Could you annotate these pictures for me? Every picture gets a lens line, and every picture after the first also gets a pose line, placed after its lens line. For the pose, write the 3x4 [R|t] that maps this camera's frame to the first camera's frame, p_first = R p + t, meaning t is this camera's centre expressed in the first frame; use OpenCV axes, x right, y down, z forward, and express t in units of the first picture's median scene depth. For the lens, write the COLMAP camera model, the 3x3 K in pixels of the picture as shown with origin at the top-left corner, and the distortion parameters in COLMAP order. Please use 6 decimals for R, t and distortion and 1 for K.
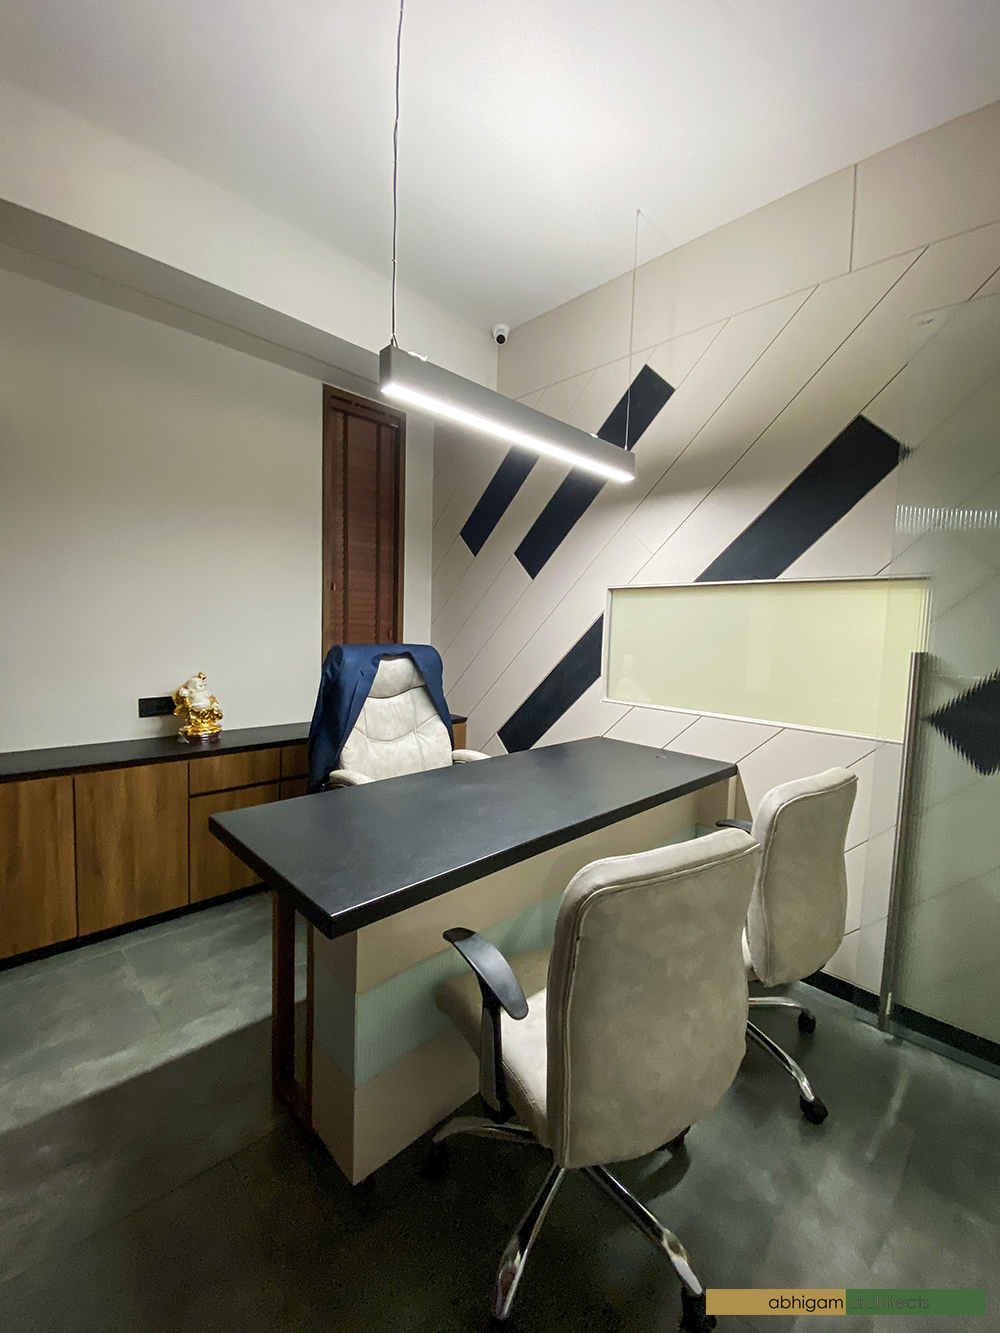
lens RADIAL K [[532.1, 0, 500.0], [0, 532.1, 666.5], [0, 0, 1]] dist [0.020272, -0.012439]
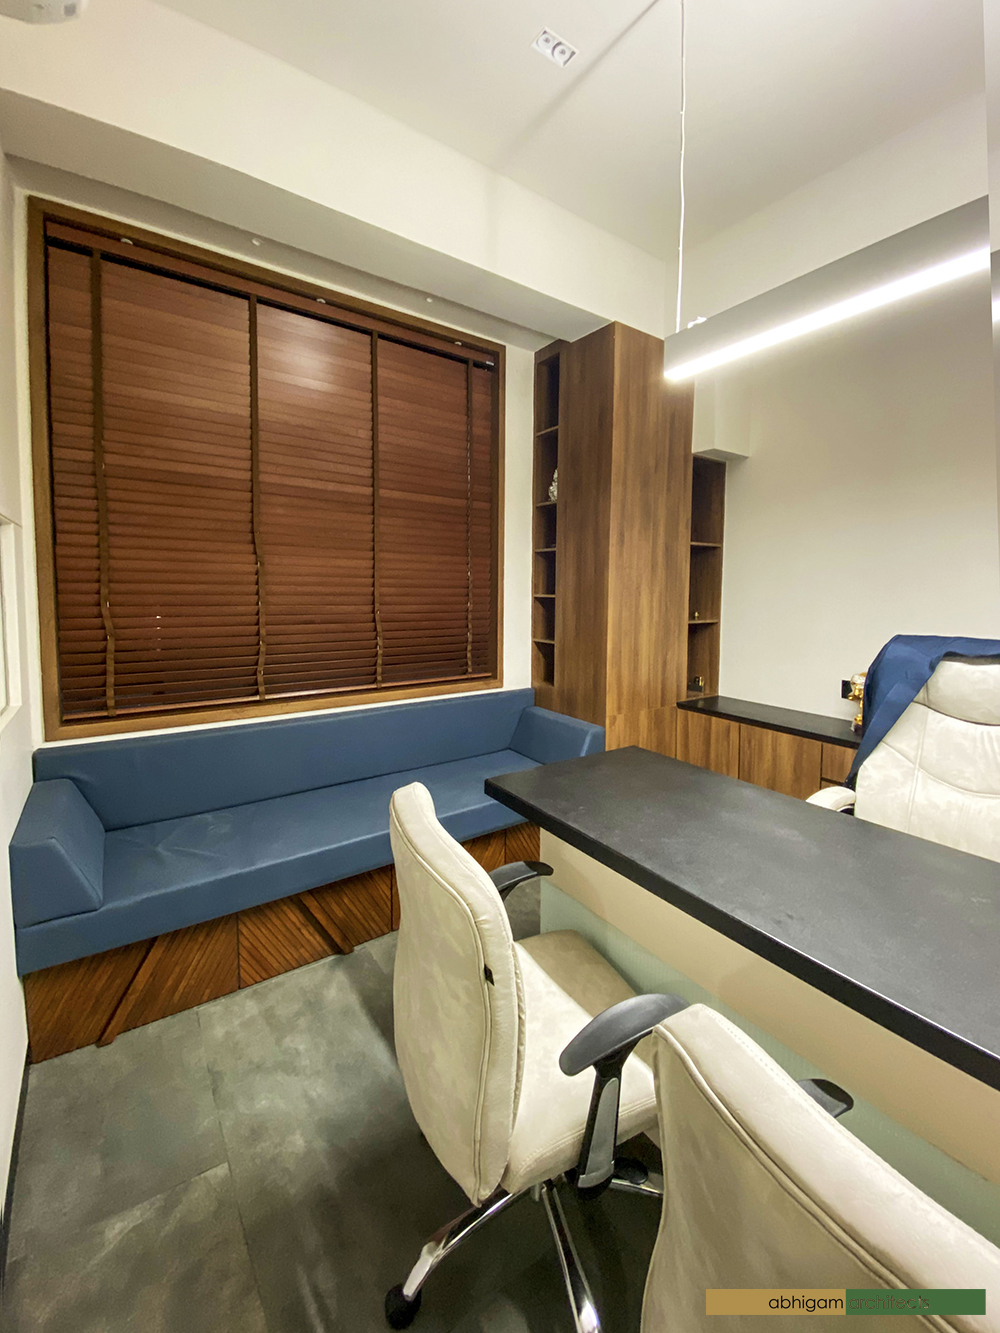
lens RADIAL K [[534.7, 0, 503.2], [0, 534.7, 626.3], [0, 0, 1]] dist [0.019381, -0.012454]
pose [[-0.184636, 0.022919, -0.982540, 0.626244], [-0.099024, 0.994207, 0.041799, -0.034230], [0.977806, 0.105013, -0.181297, 0.646338]]
